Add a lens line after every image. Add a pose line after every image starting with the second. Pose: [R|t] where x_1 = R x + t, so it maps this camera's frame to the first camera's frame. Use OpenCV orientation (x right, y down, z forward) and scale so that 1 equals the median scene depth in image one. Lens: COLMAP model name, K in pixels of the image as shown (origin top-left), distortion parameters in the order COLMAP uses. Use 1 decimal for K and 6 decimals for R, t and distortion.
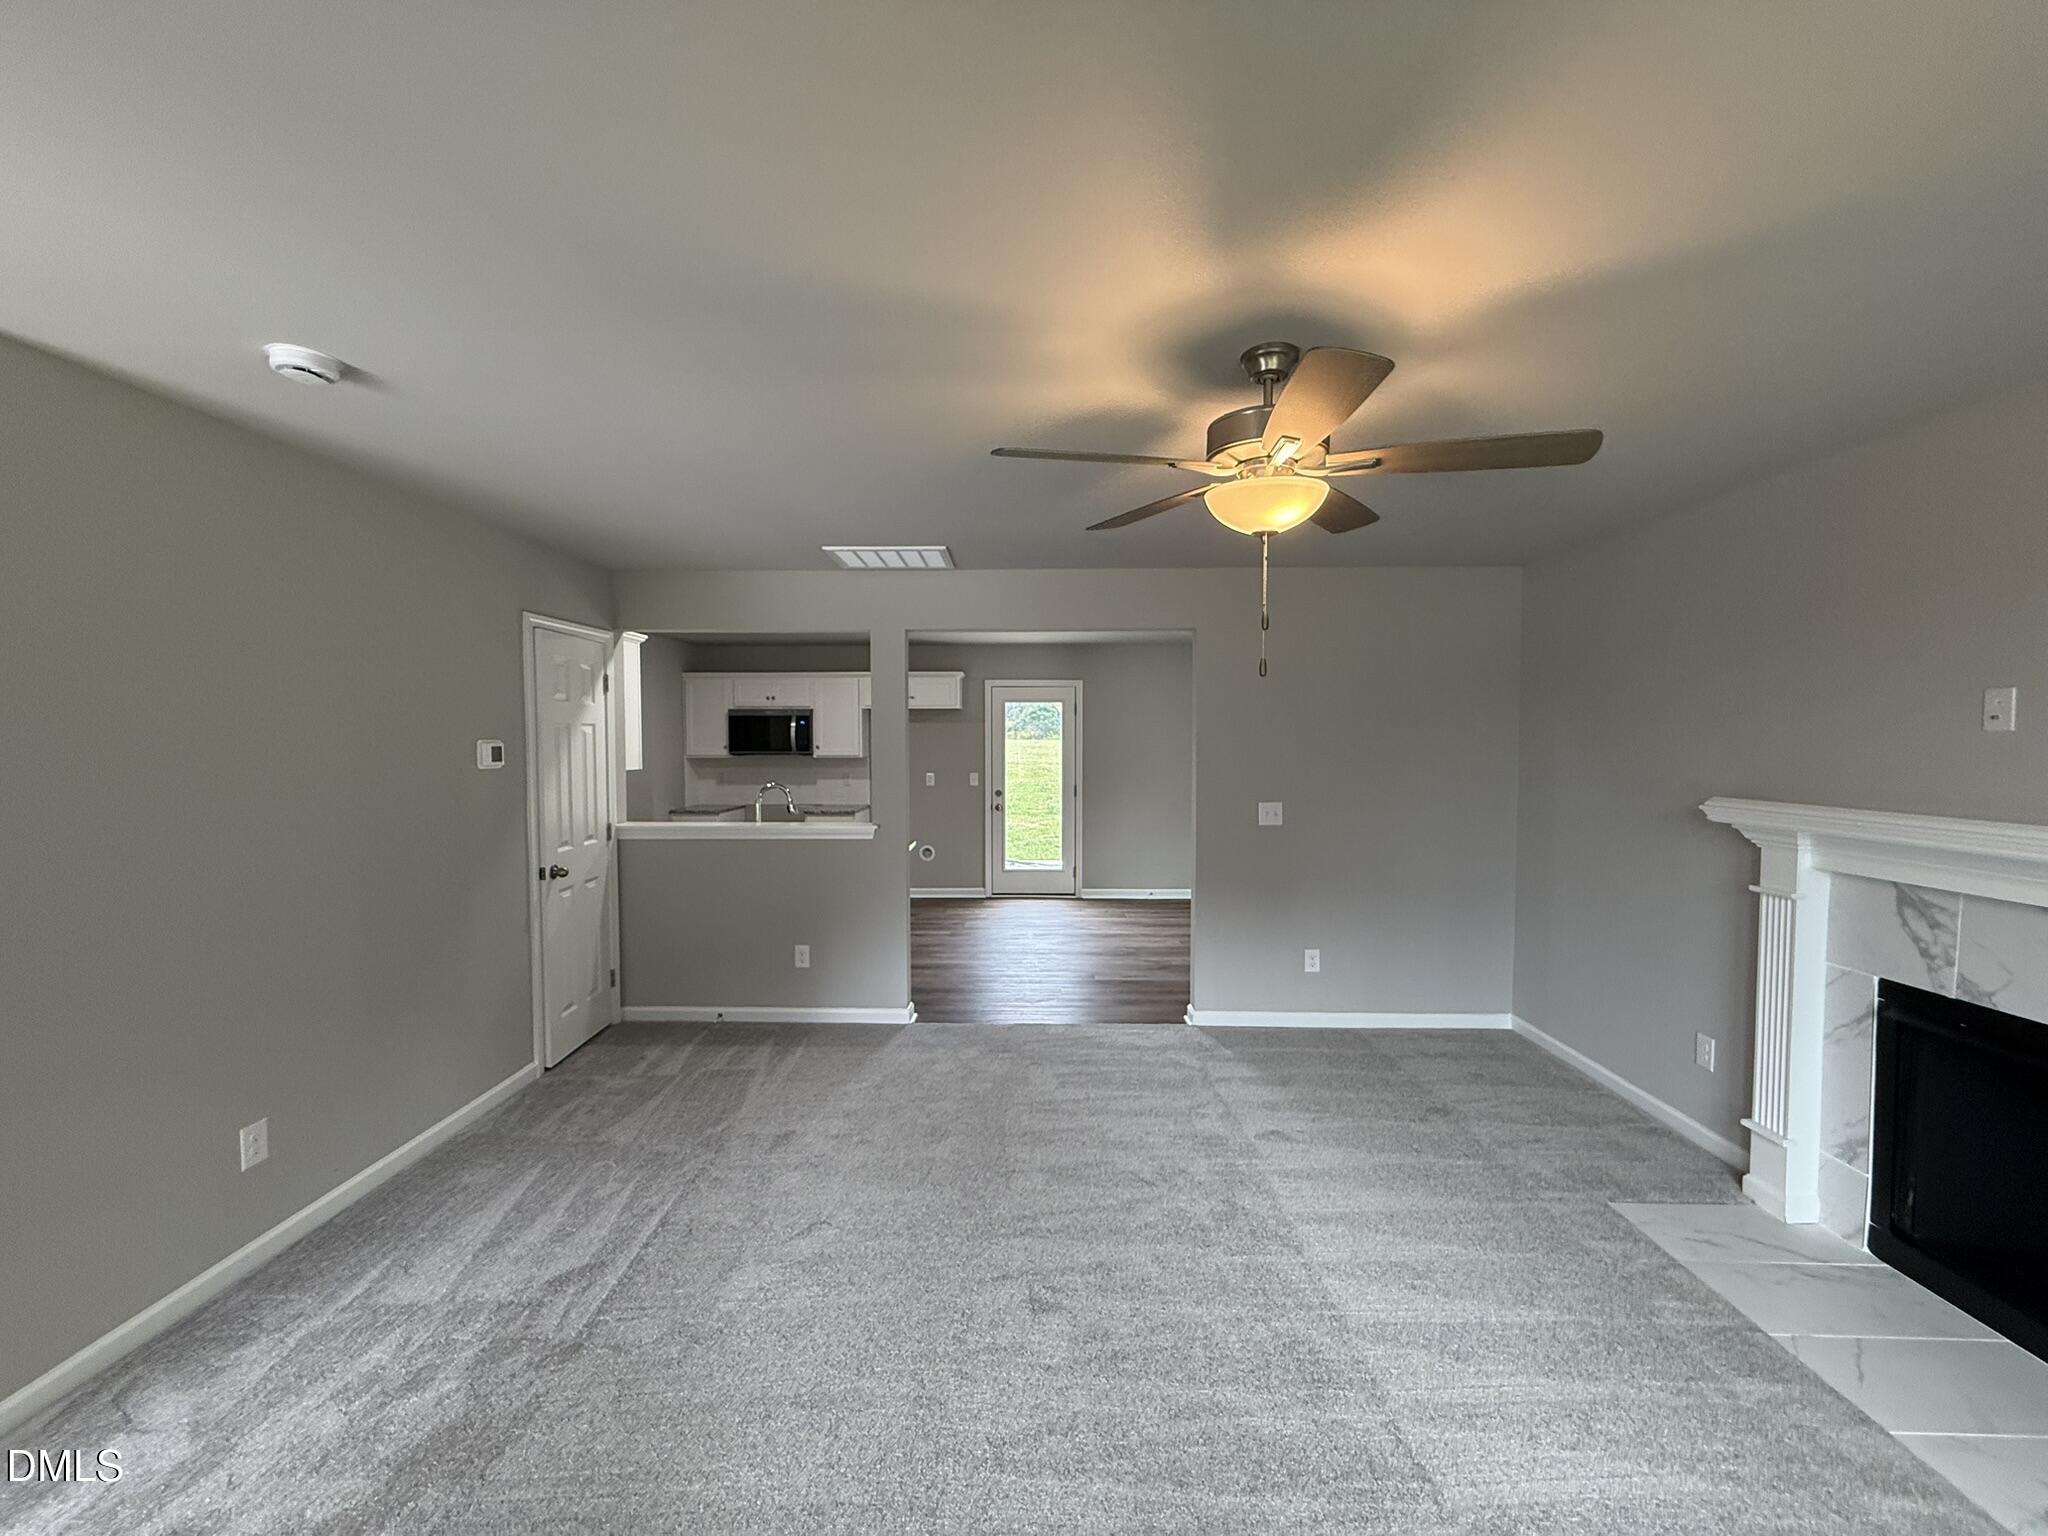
lens RADIAL K [[817.2, 0, 1018.5], [0, 817.2, 769.0], [0, 0, 1]] dist [-0.000353, 0.000421]
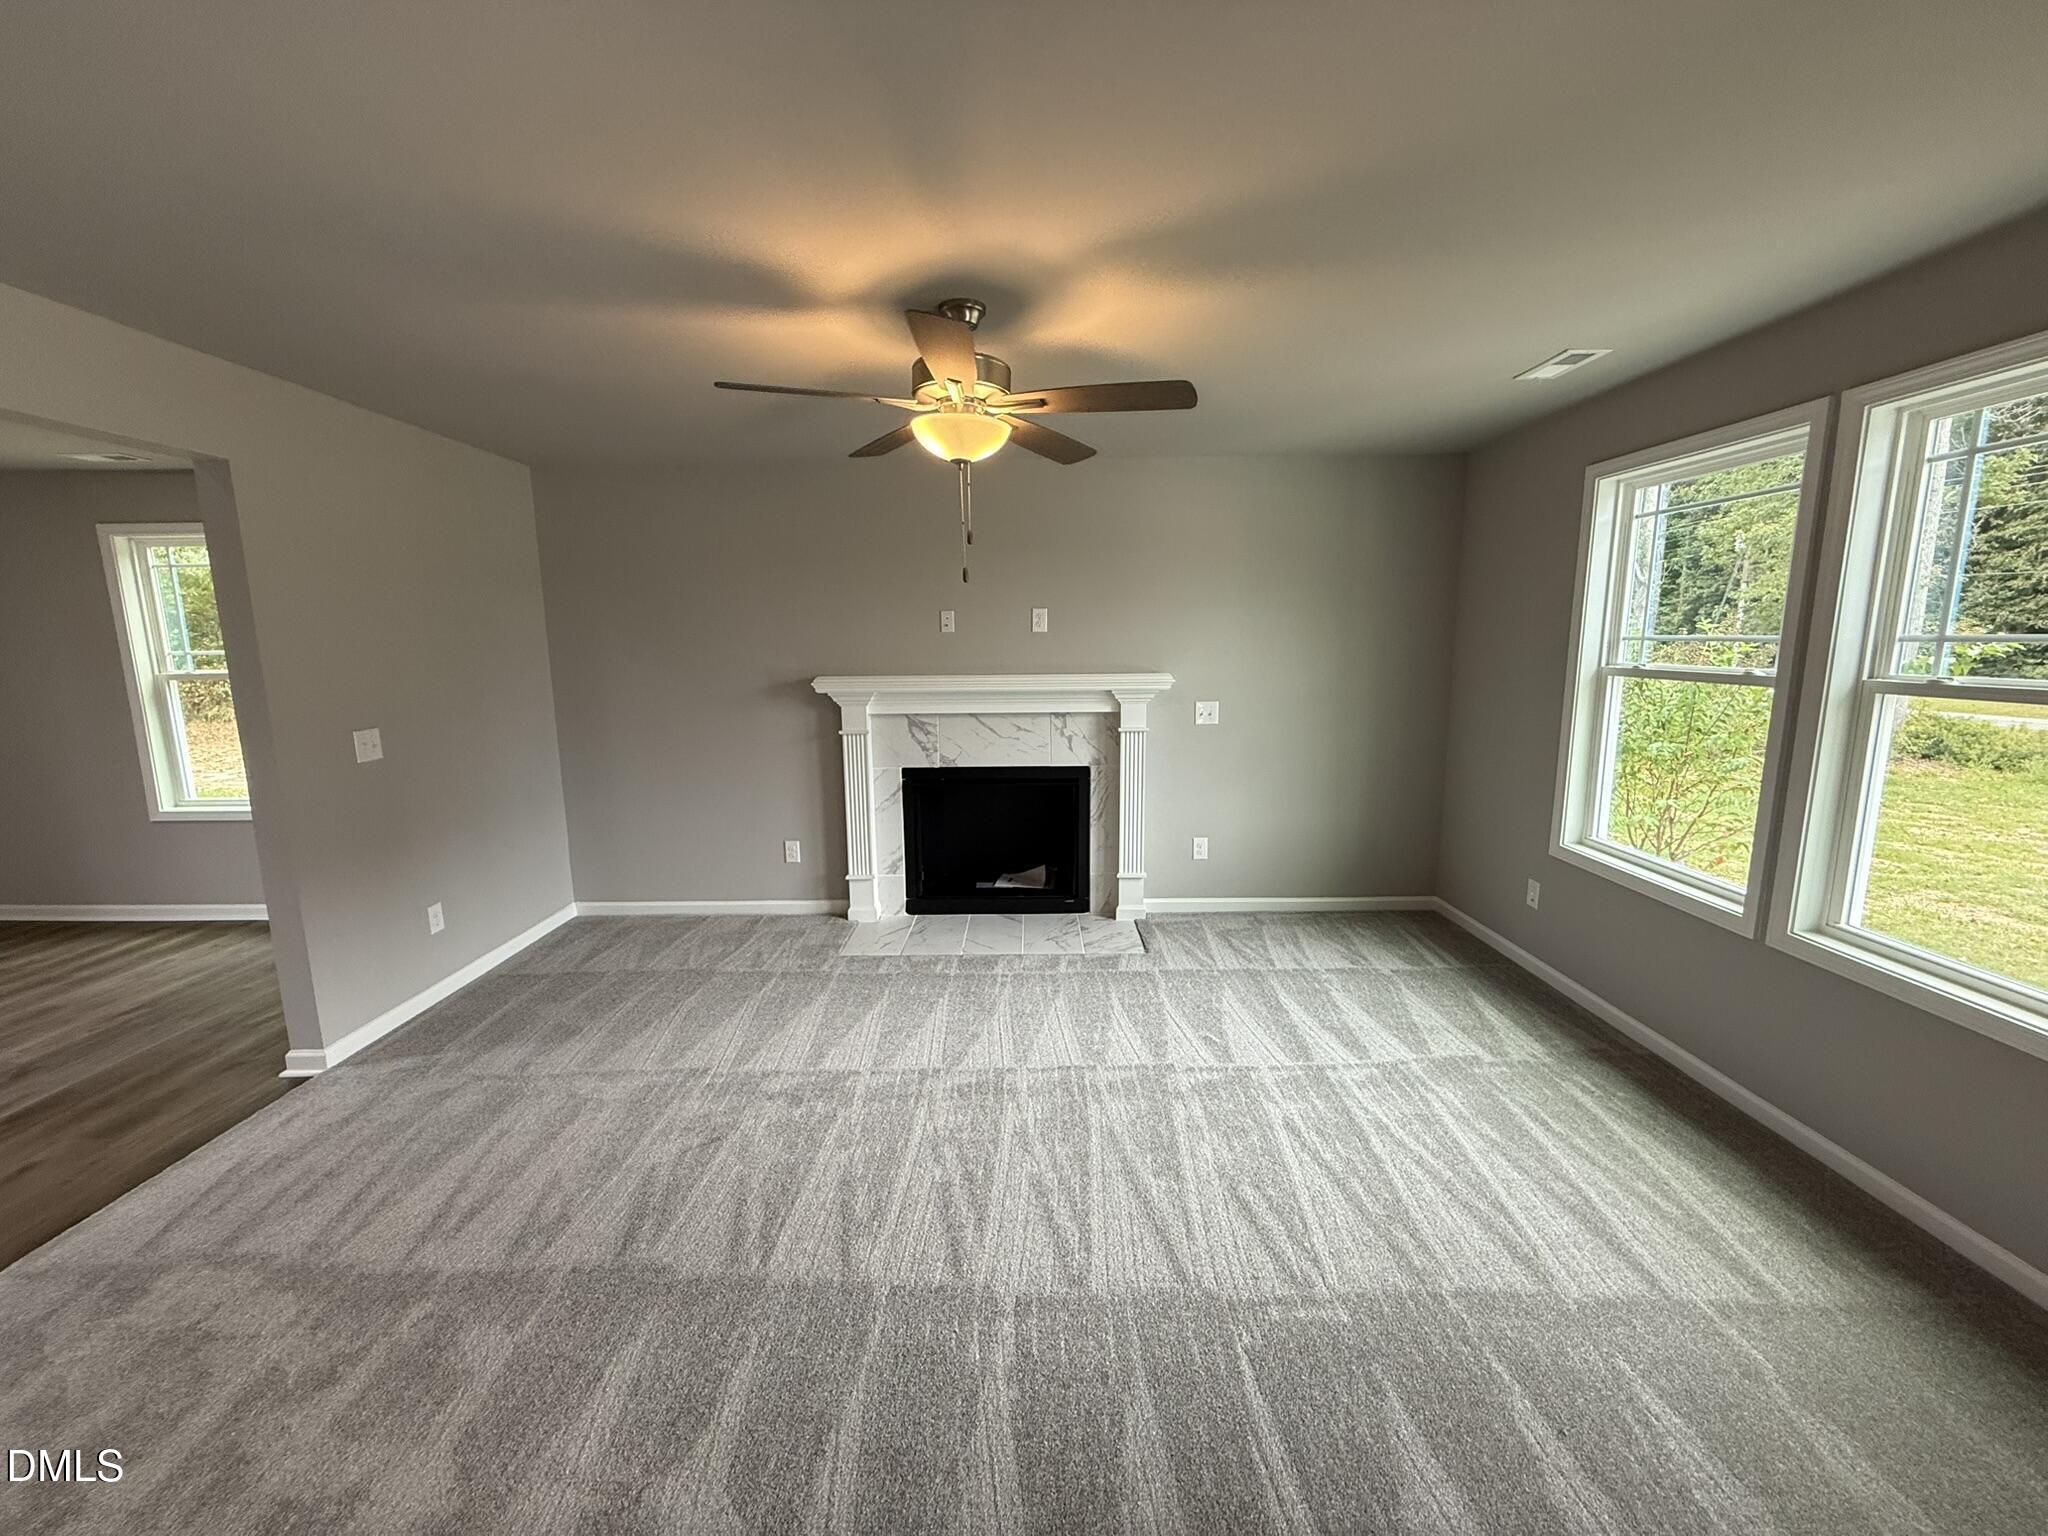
lens RADIAL K [[817.2, 0, 1015.9], [0, 817.2, 770.2], [0, 0, 1]] dist [-0.000353, 0.000421]
pose [[-0.017104, -0.159833, 0.986996, -0.545375], [0.048381, 0.985852, 0.160486, -0.015970], [-0.998682, 0.050497, -0.009130, 0.542031]]
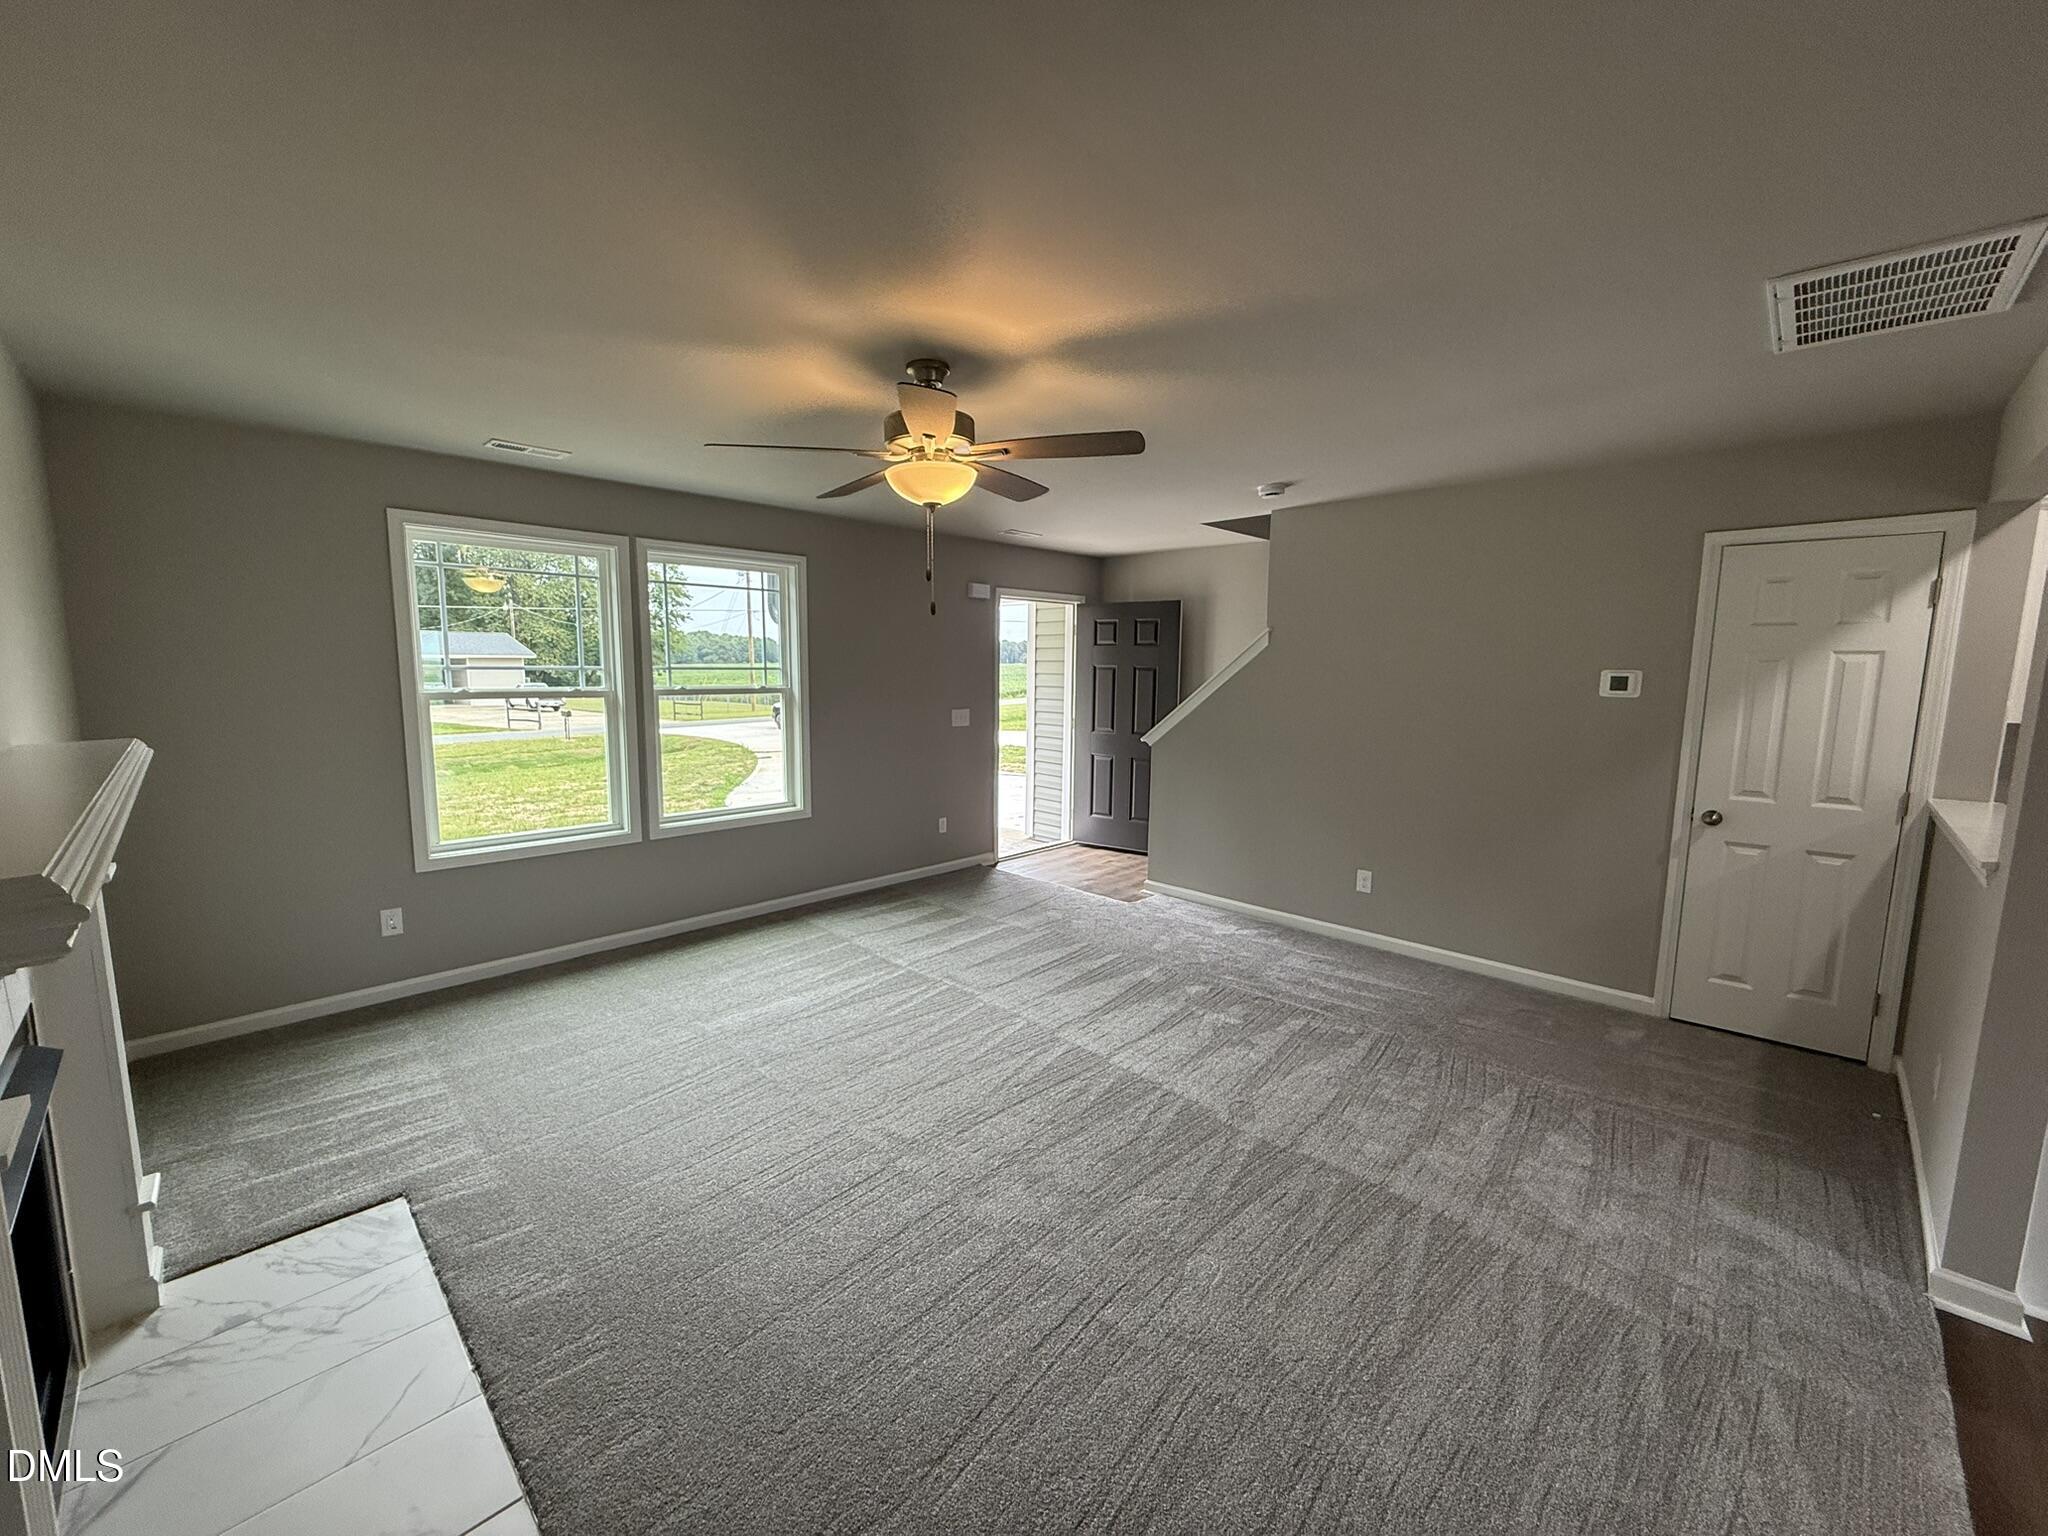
lens RADIAL K [[817.2, 0, 1018.6], [0, 817.2, 769.6], [0, 0, 1]] dist [-0.000353, 0.000421]
pose [[-0.683687, 0.088453, -0.724395, 0.678079], [-0.036042, 0.987323, 0.154575, -0.044194], [0.728885, 0.131790, -0.671832, 1.158024]]
